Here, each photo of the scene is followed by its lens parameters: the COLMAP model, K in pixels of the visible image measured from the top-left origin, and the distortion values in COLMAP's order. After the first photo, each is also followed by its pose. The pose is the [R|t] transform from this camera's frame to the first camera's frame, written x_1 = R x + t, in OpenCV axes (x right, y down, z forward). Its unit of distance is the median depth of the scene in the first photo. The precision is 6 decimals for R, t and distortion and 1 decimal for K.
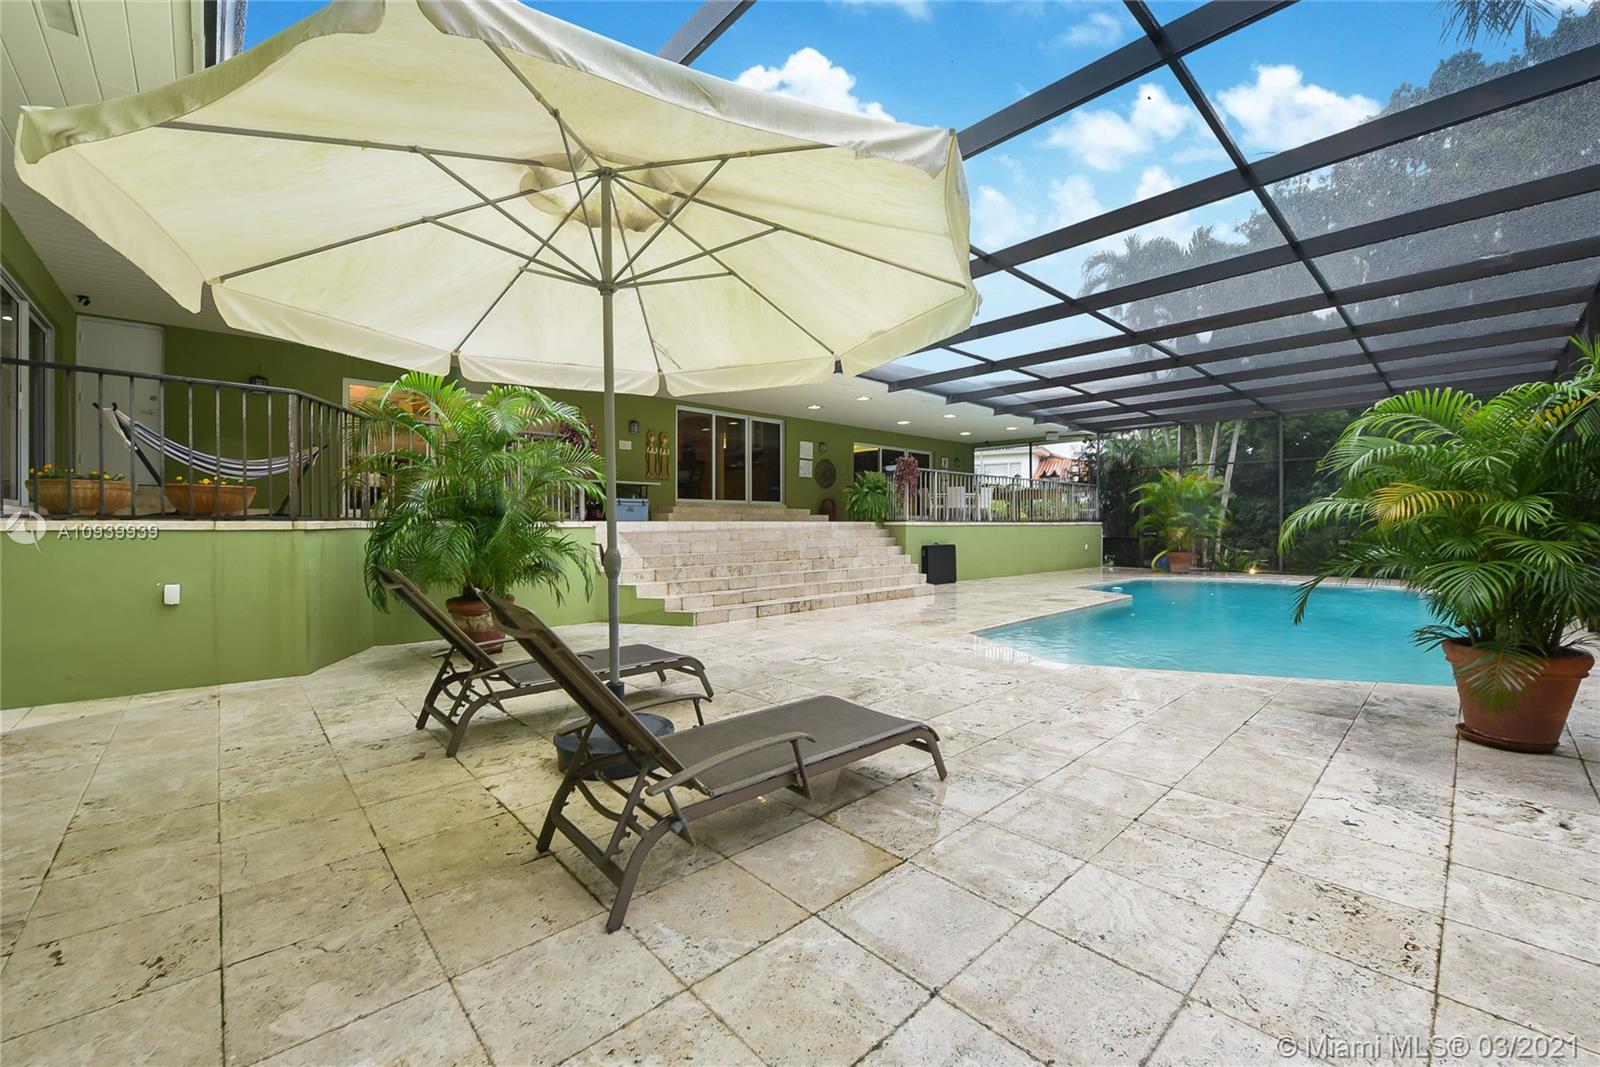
lens RADIAL K [[630.8, 0, 796.2], [0, 630.8, 527.6], [0, 0, 1]] dist [-0.016796, 0.000542]
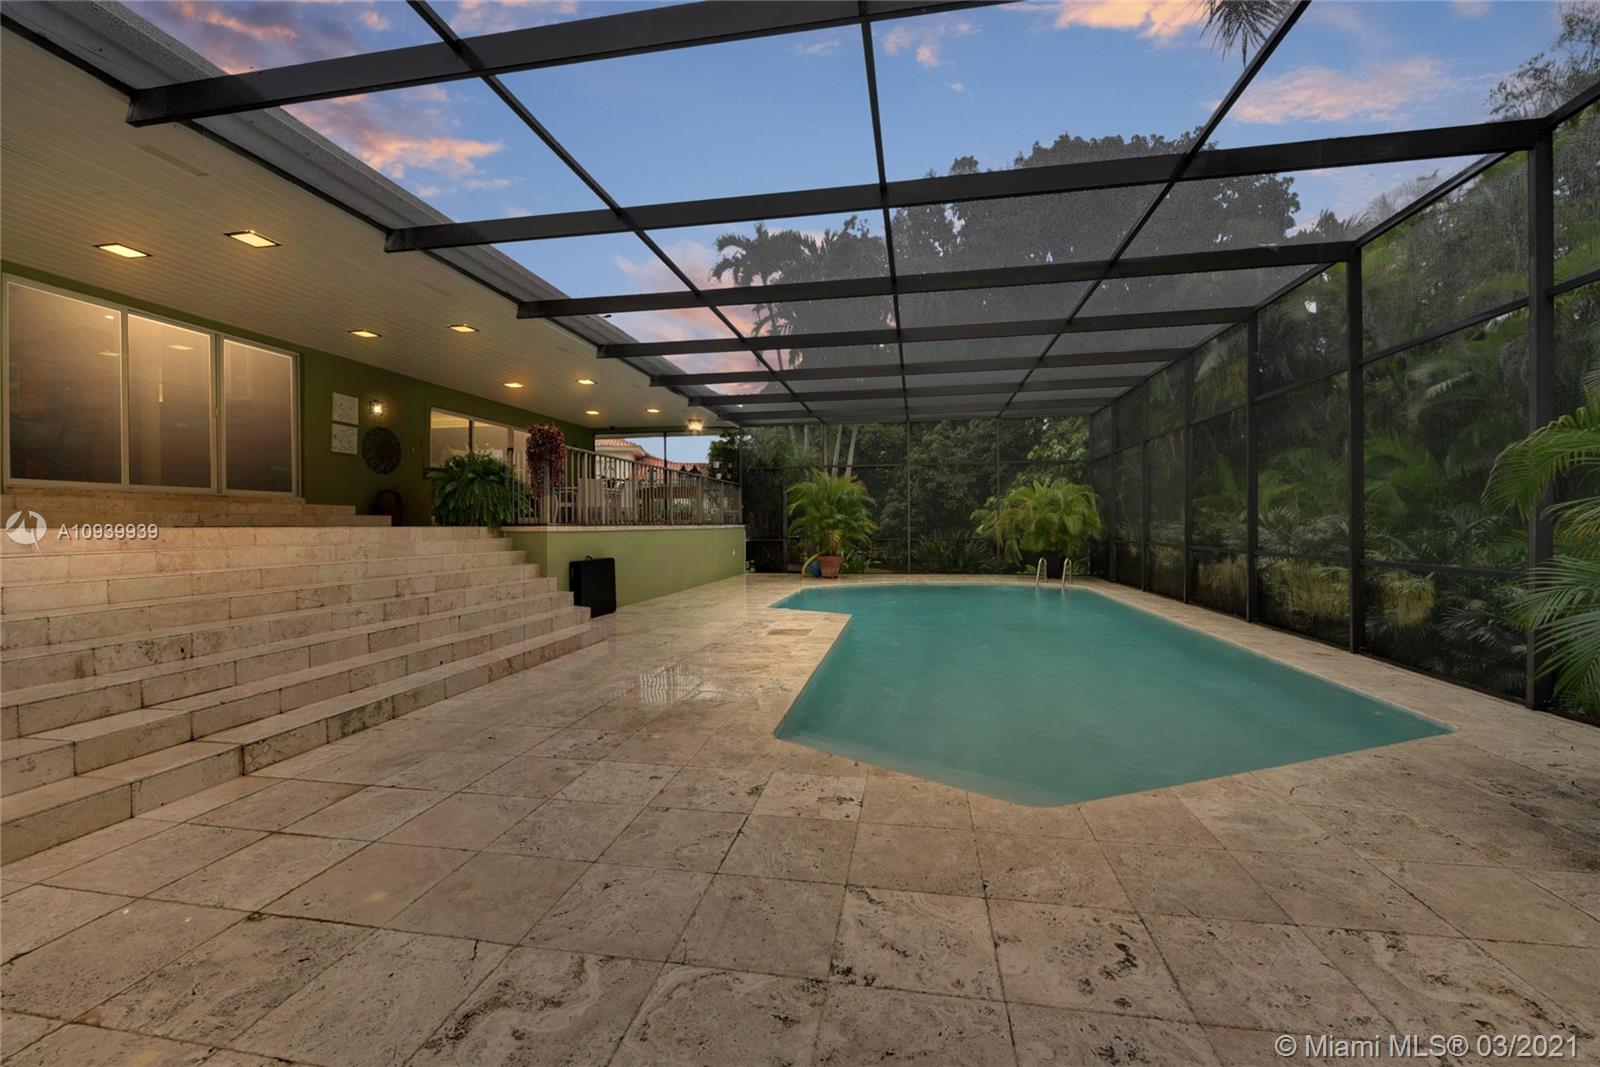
lens RADIAL K [[630.8, 0, 799.4], [0, 630.8, 524.1], [0, 0, 1]] dist [-0.016796, 0.000542]
pose [[0.781616, -0.004514, 0.623743, -0.021790], [0.011975, 0.999898, -0.007770, -0.002917], [-0.623644, 0.013543, 0.781591, 0.318037]]
